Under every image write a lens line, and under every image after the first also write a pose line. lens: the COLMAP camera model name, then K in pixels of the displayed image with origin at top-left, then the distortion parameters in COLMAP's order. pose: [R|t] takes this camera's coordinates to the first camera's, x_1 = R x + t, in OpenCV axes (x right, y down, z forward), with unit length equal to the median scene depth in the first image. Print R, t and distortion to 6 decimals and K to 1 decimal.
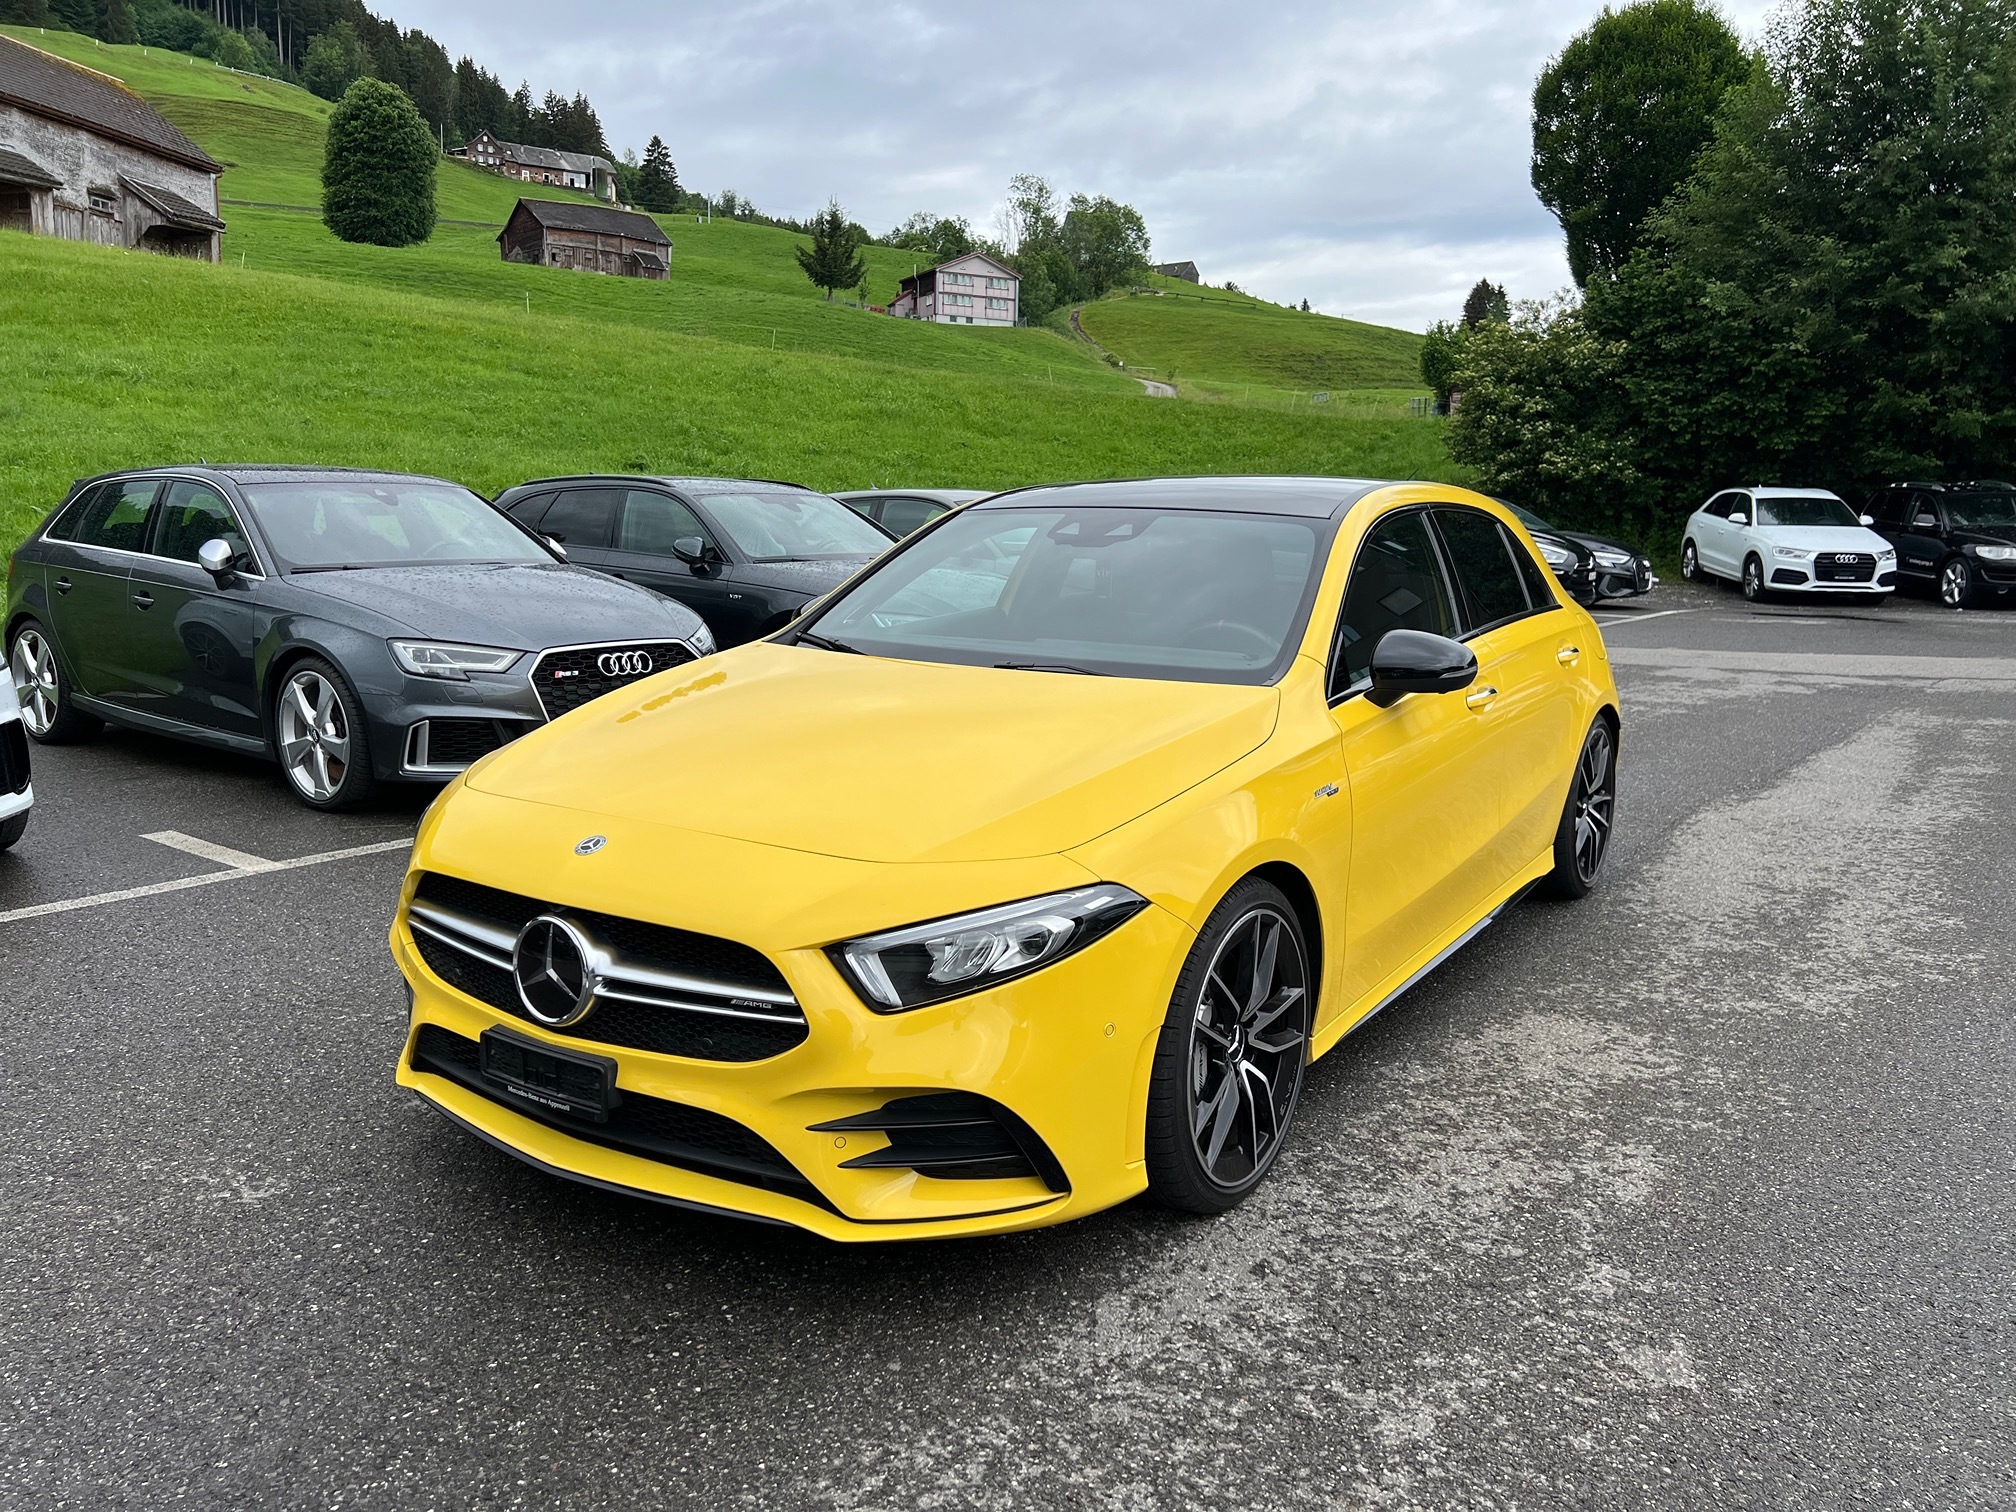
lens RADIAL K [[1500.4, 0, 1016.2], [0, 1500.4, 764.5], [0, 0, 1]] dist [0.070531, -0.079025]
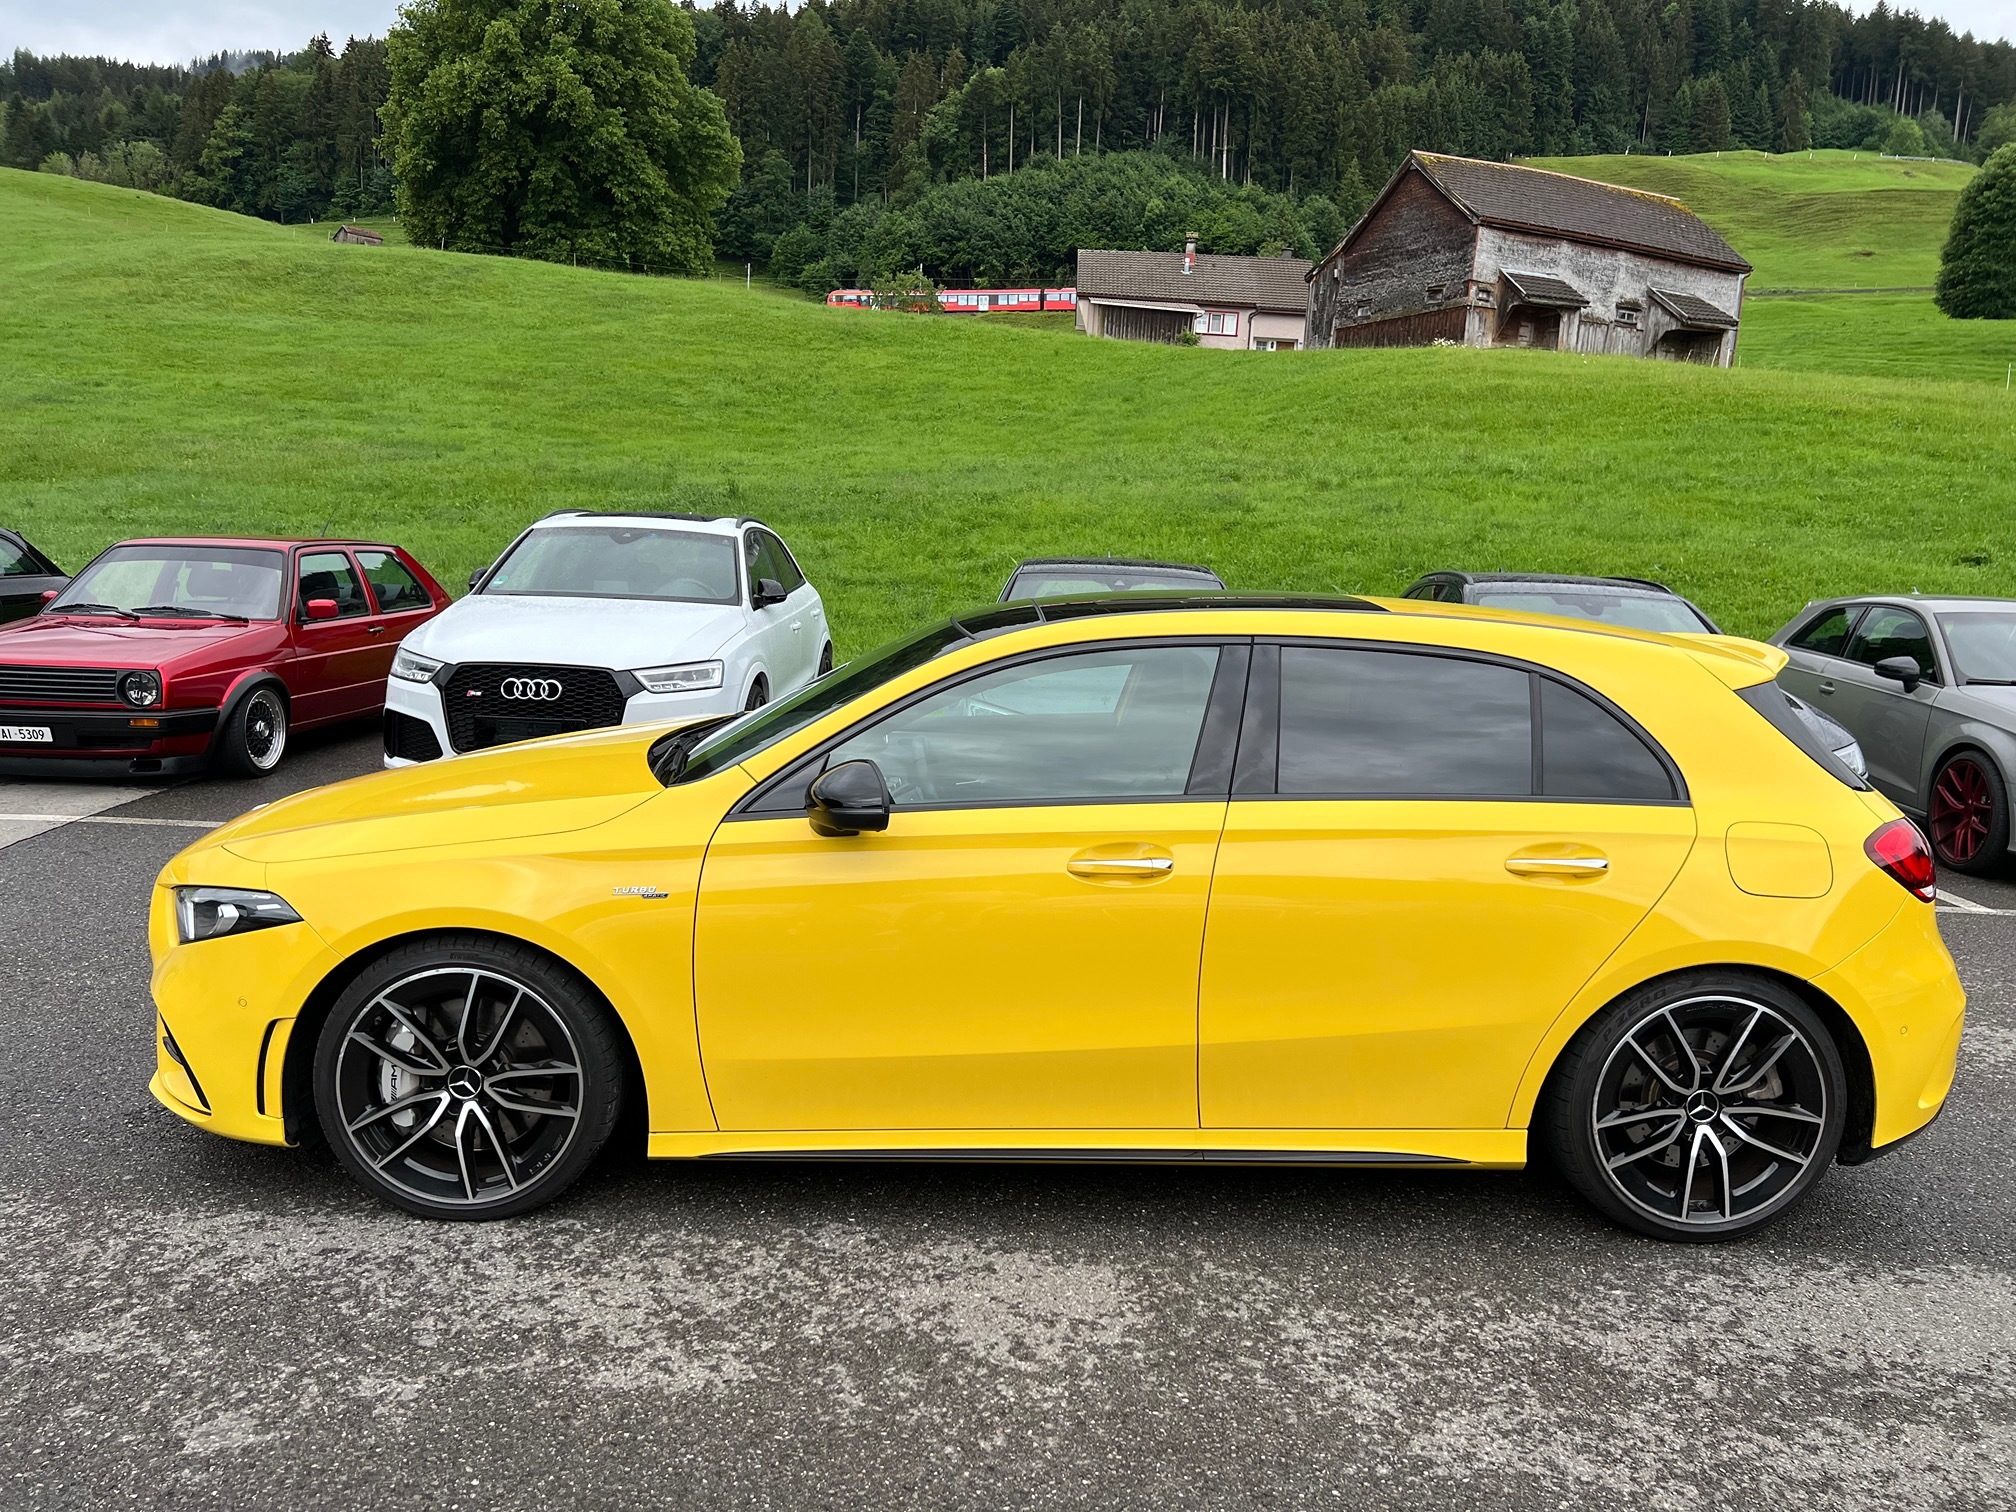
lens RADIAL K [[1500.6, 0, 1023.7], [0, 1500.6, 780.1], [0, 0, 1]] dist [0.048510, -0.048268]
pose [[0.581416, 0.140346, -0.801410, 0.145760], [-0.175595, 0.983441, 0.044832, -0.018513], [0.794432, 0.114658, 0.596432, 0.072875]]
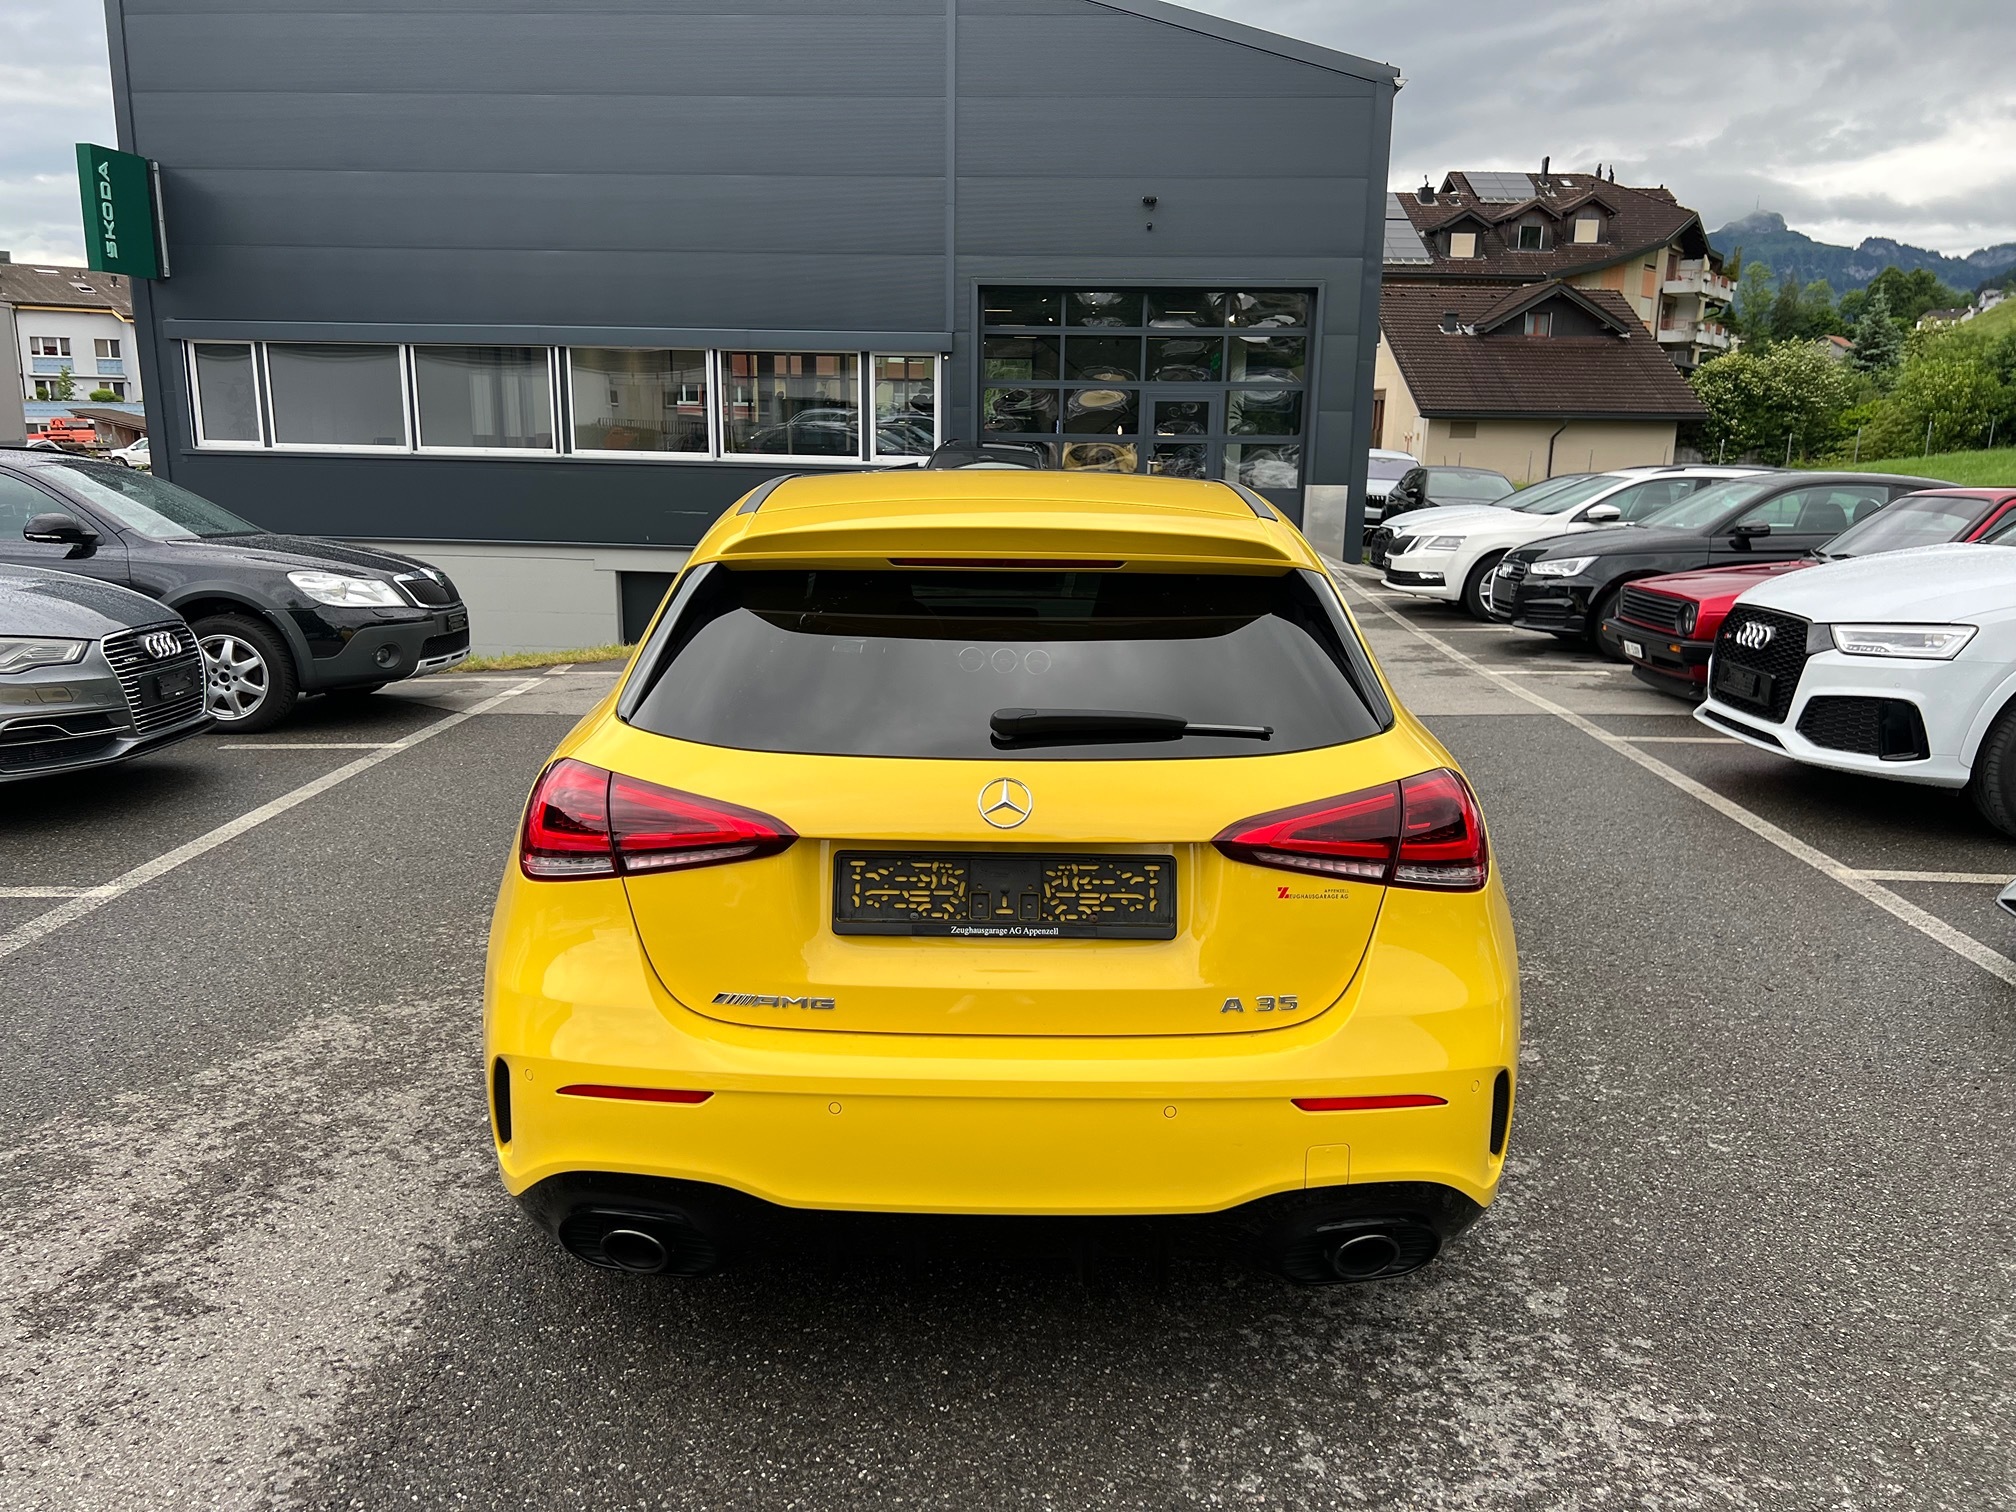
lens RADIAL K [[1517.3, 0, 1004.8], [0, 1517.3, 762.3], [0, 0, 1]] dist [0.048966, -0.048033]
pose [[-0.832234, 0.085730, -0.547756, 0.111527], [-0.123126, 0.934723, 0.333367, -0.057676], [0.540579, 0.344882, -0.767353, 0.307039]]
